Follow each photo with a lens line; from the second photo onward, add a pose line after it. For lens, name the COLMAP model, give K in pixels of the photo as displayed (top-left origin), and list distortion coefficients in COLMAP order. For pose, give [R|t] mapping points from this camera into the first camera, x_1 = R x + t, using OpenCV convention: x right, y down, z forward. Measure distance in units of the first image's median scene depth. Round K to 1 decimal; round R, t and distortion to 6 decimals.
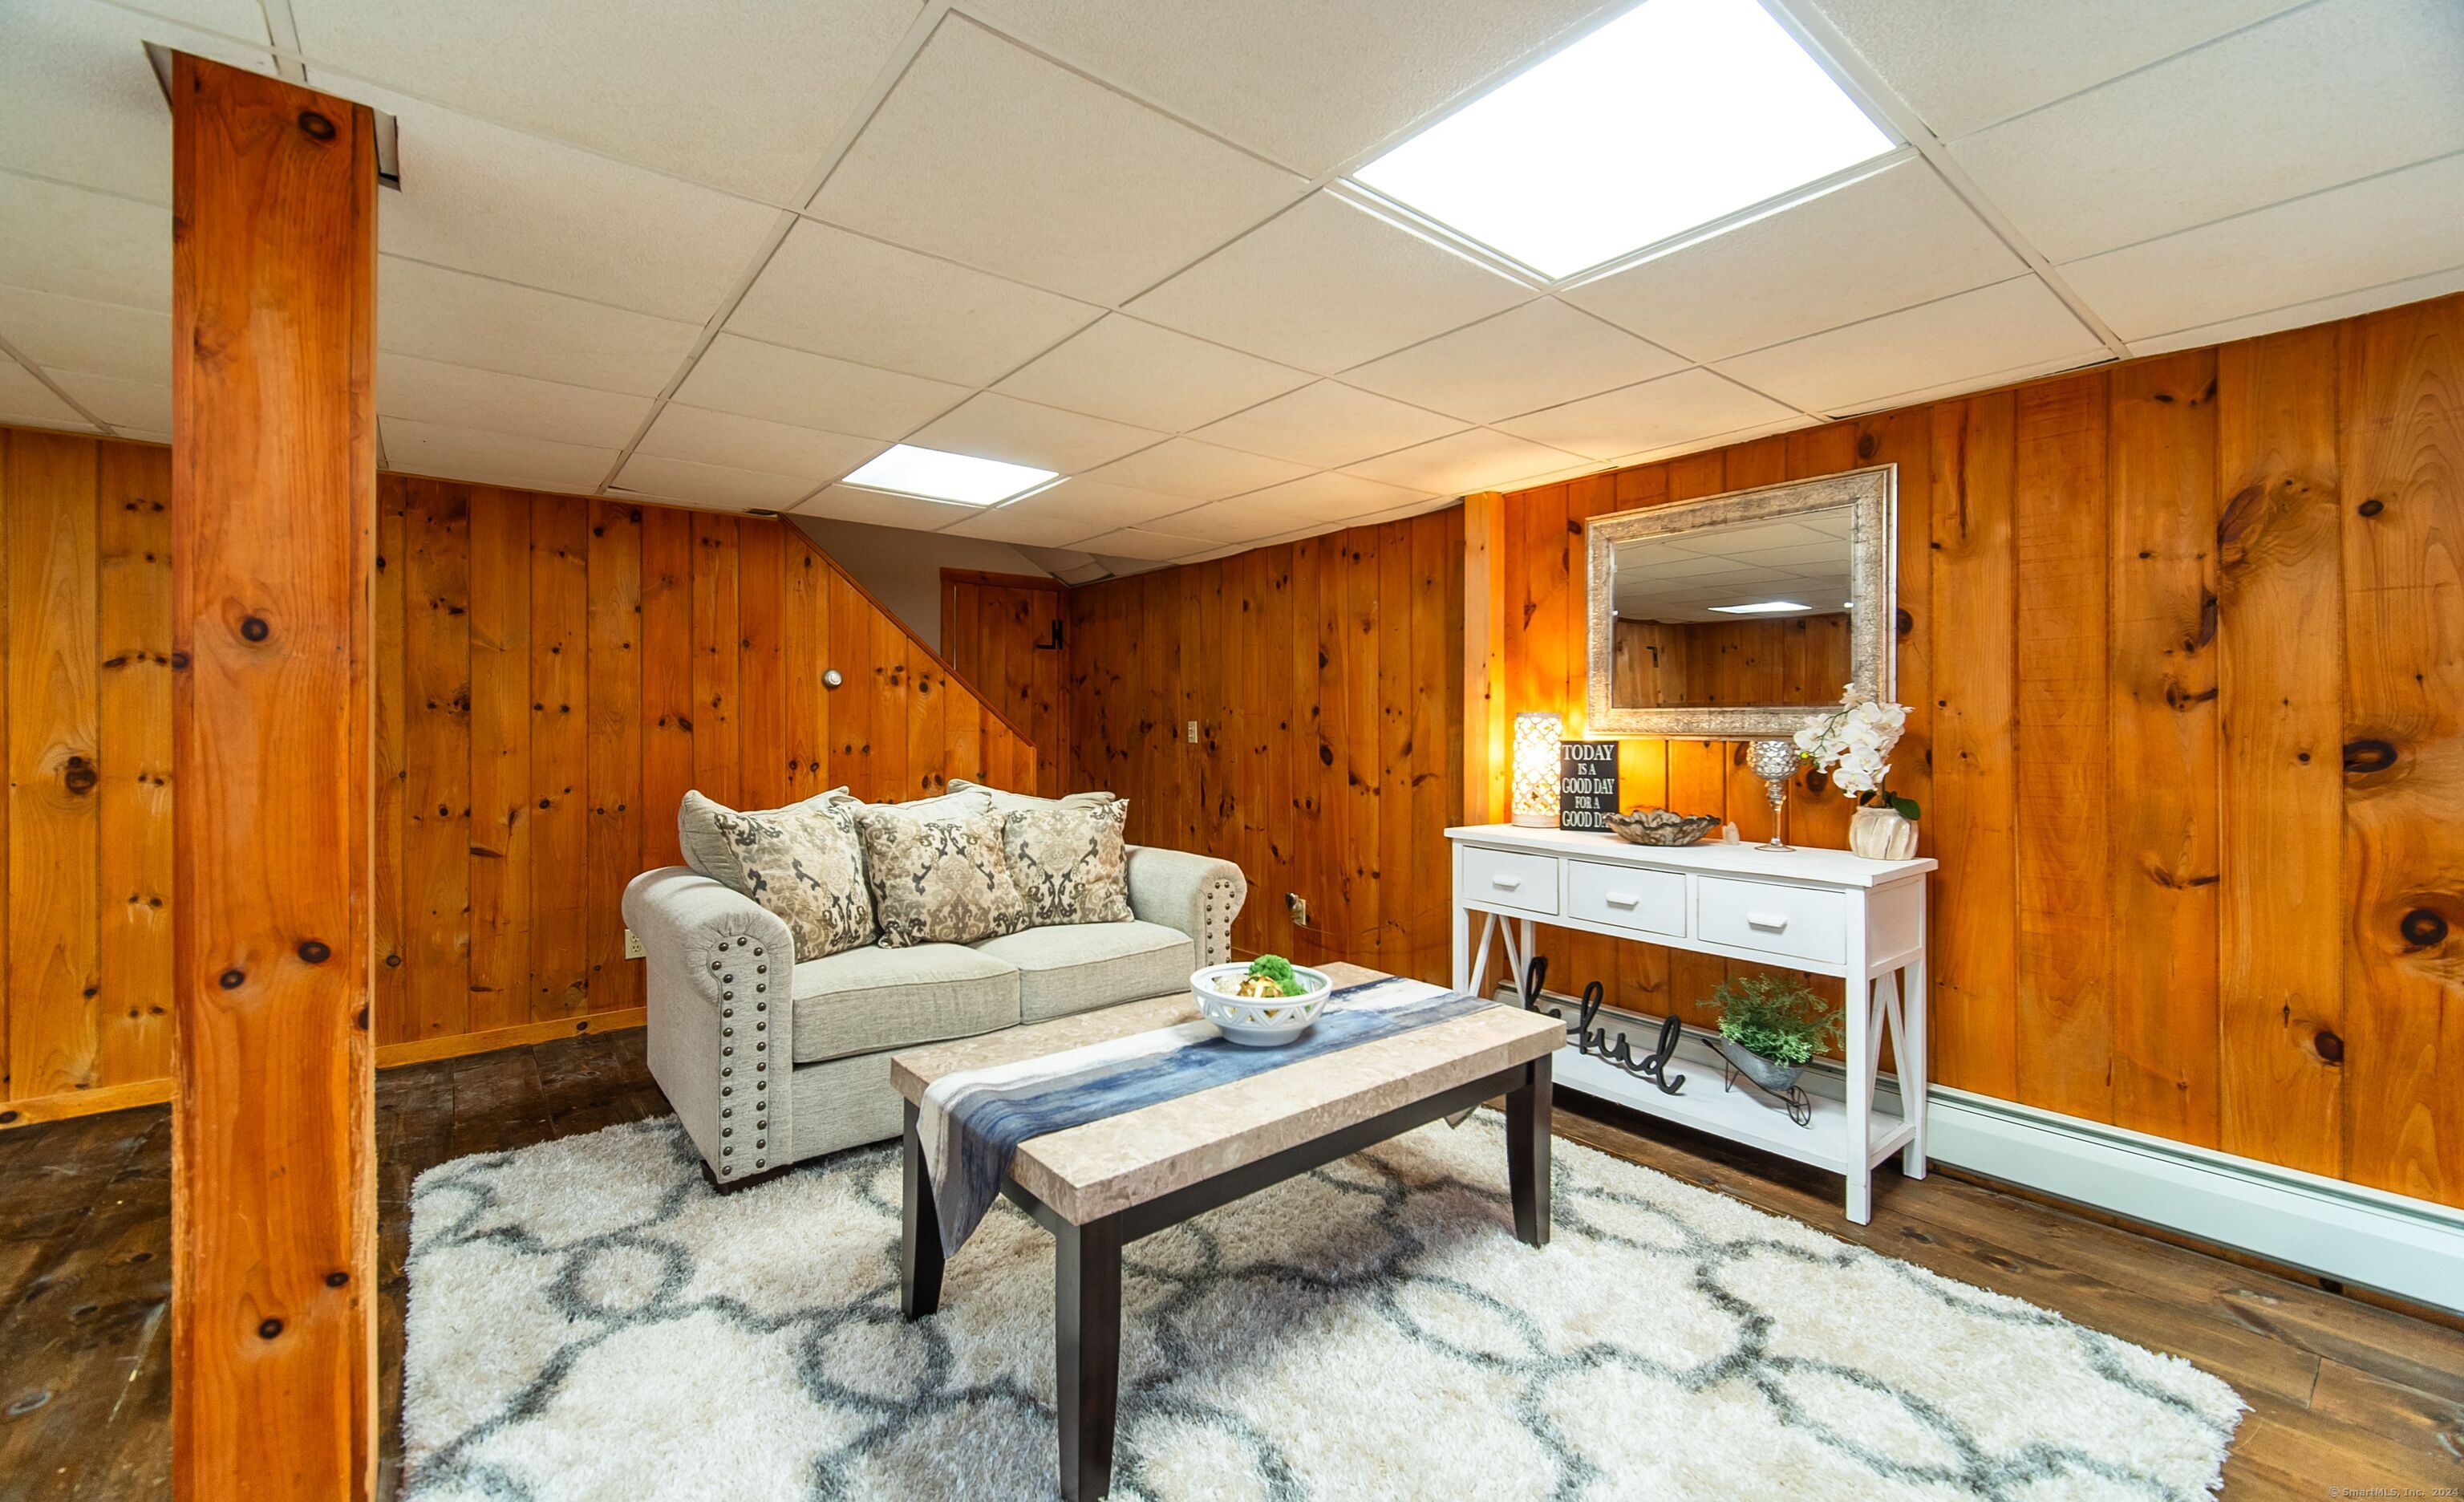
lens RADIAL K [[970.7, 0, 1216.0], [0, 970.7, 737.3], [0, 0, 1]] dist [-0.006758, -0.000007]
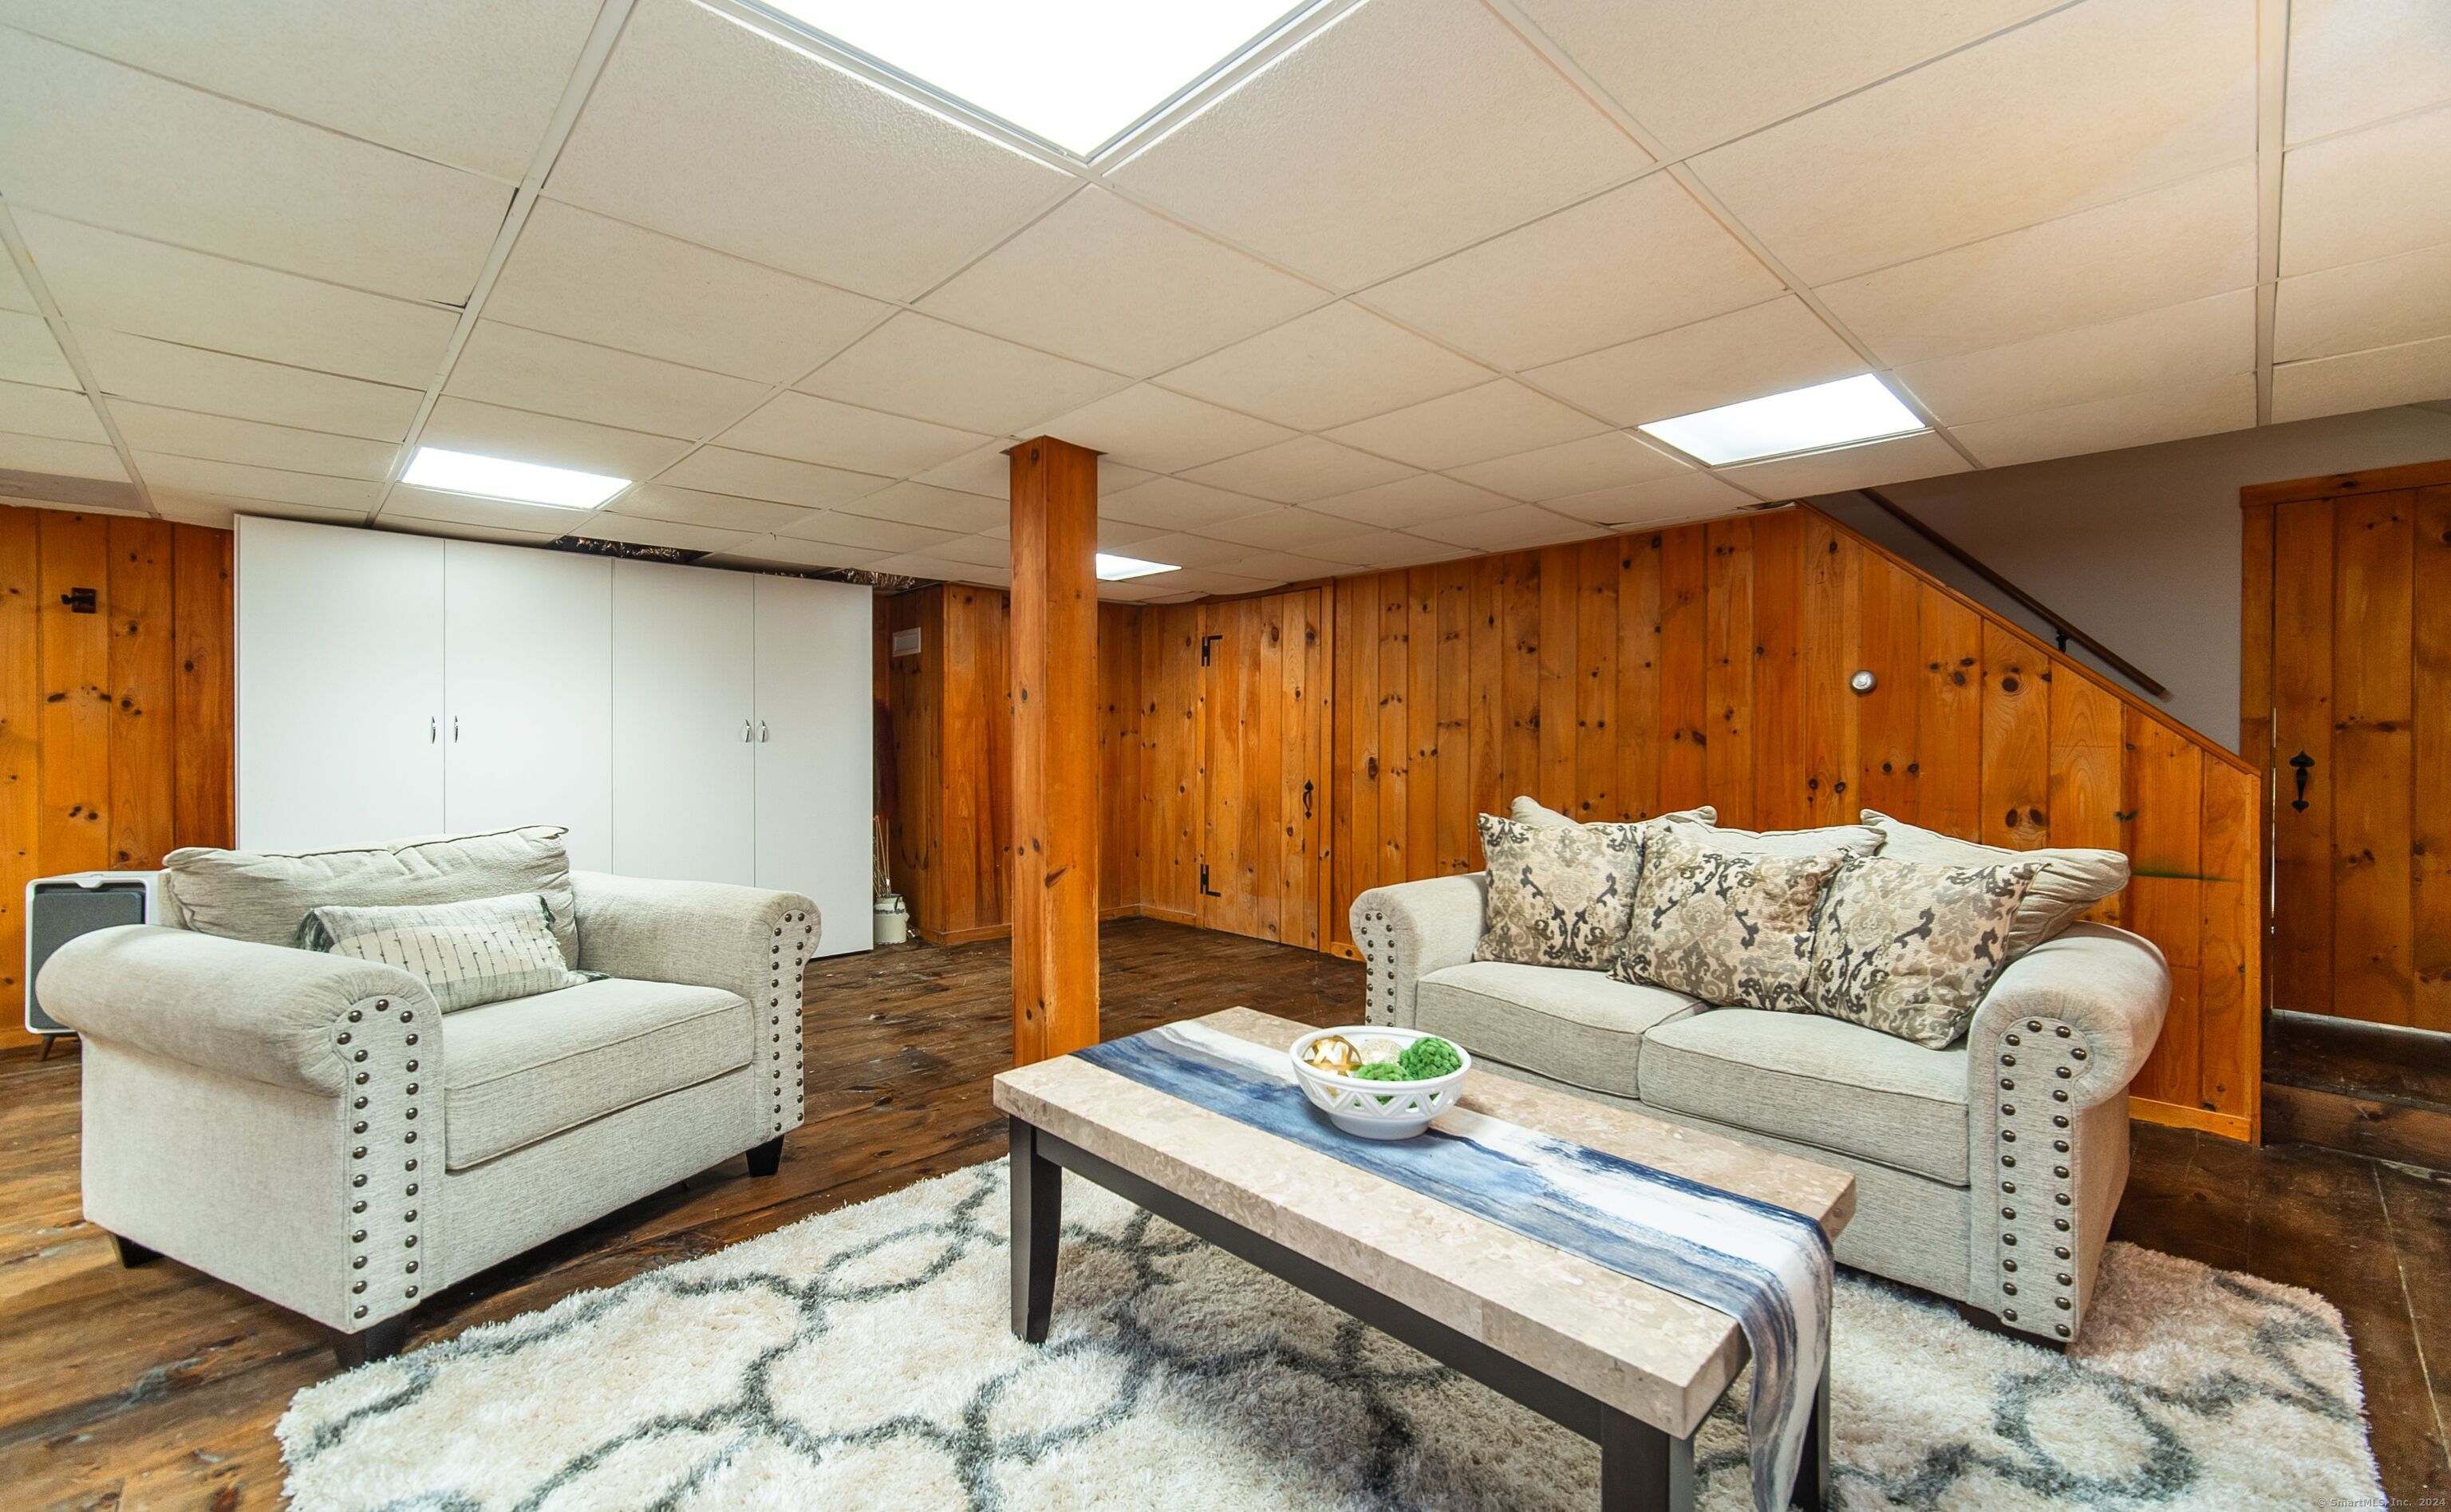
lens RADIAL K [[1007.0, 0, 1213.1], [0, 1007.0, 744.9], [0, 0, 1]] dist [0.001938, -0.000111]
pose [[0.091526, 0.003136, -0.995798, 0.513710], [-0.012710, 0.999917, 0.001981, -0.001975], [0.995722, 0.012475, 0.091558, 0.468557]]
